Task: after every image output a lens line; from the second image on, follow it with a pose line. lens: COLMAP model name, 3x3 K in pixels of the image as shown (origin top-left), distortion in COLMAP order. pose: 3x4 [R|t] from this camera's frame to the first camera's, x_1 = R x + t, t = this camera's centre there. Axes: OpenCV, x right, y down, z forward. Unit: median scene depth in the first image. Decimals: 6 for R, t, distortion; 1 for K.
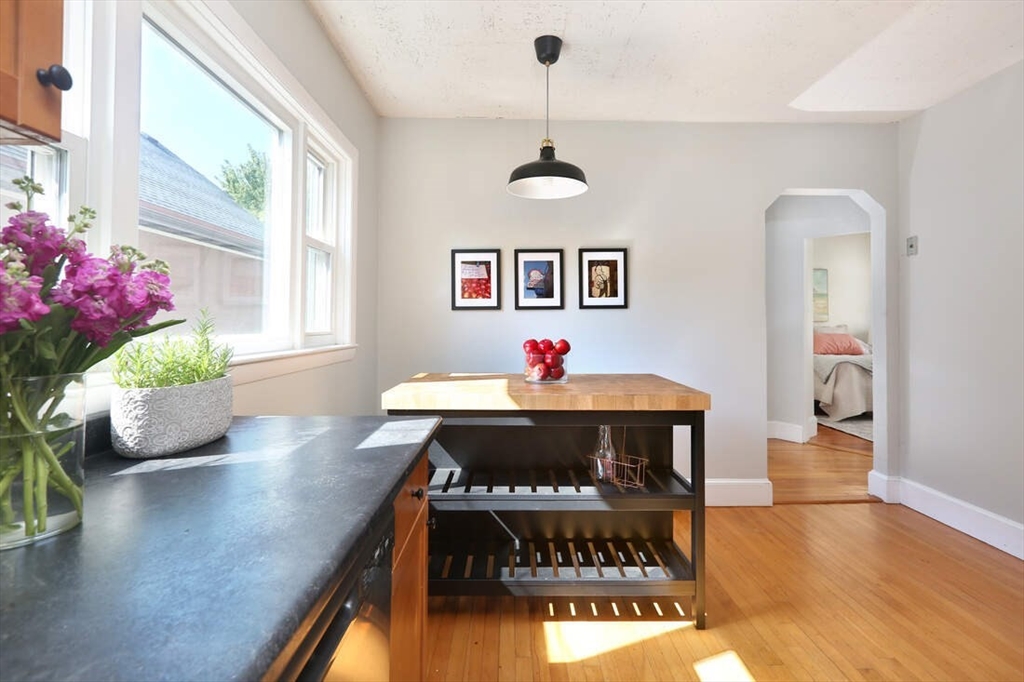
lens RADIAL K [[486.3, 0, 512.1], [0, 486.3, 329.0], [0, 0, 1]] dist [-0.005957, -0.001605]
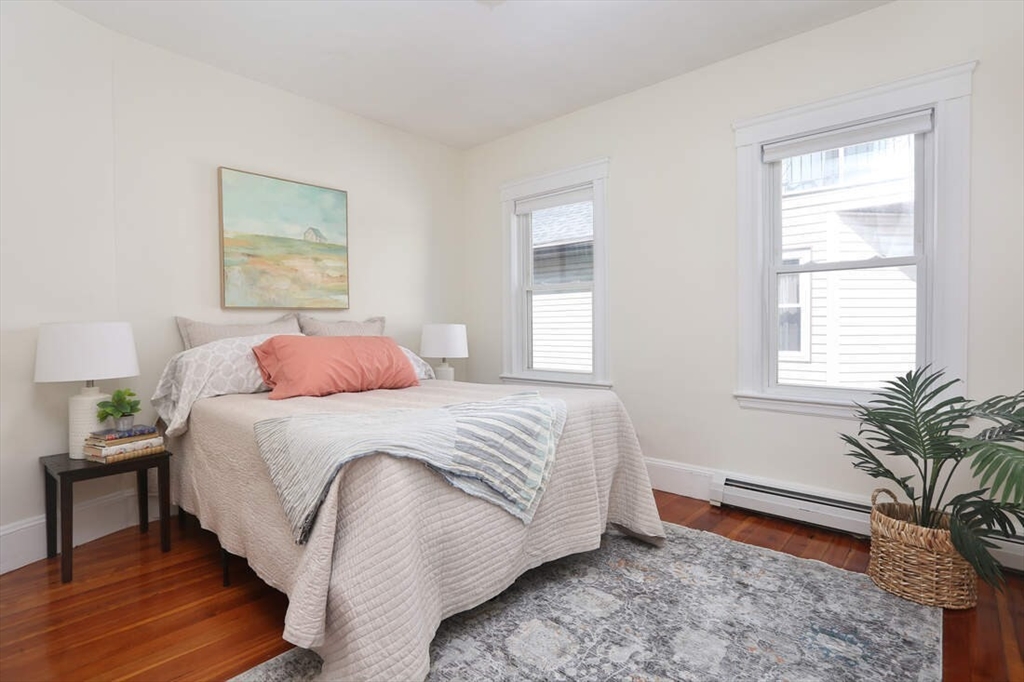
lens RADIAL K [[520.8, 0, 511.1], [0, 520.8, 336.2], [0, 0, 1]] dist [0.012419, 0.001958]
pose [[0.671862, -0.009379, 0.740617, 0.439584], [-0.000078, 0.999919, 0.012734, 0.003997], [-0.740676, -0.008613, 0.671807, 0.627568]]
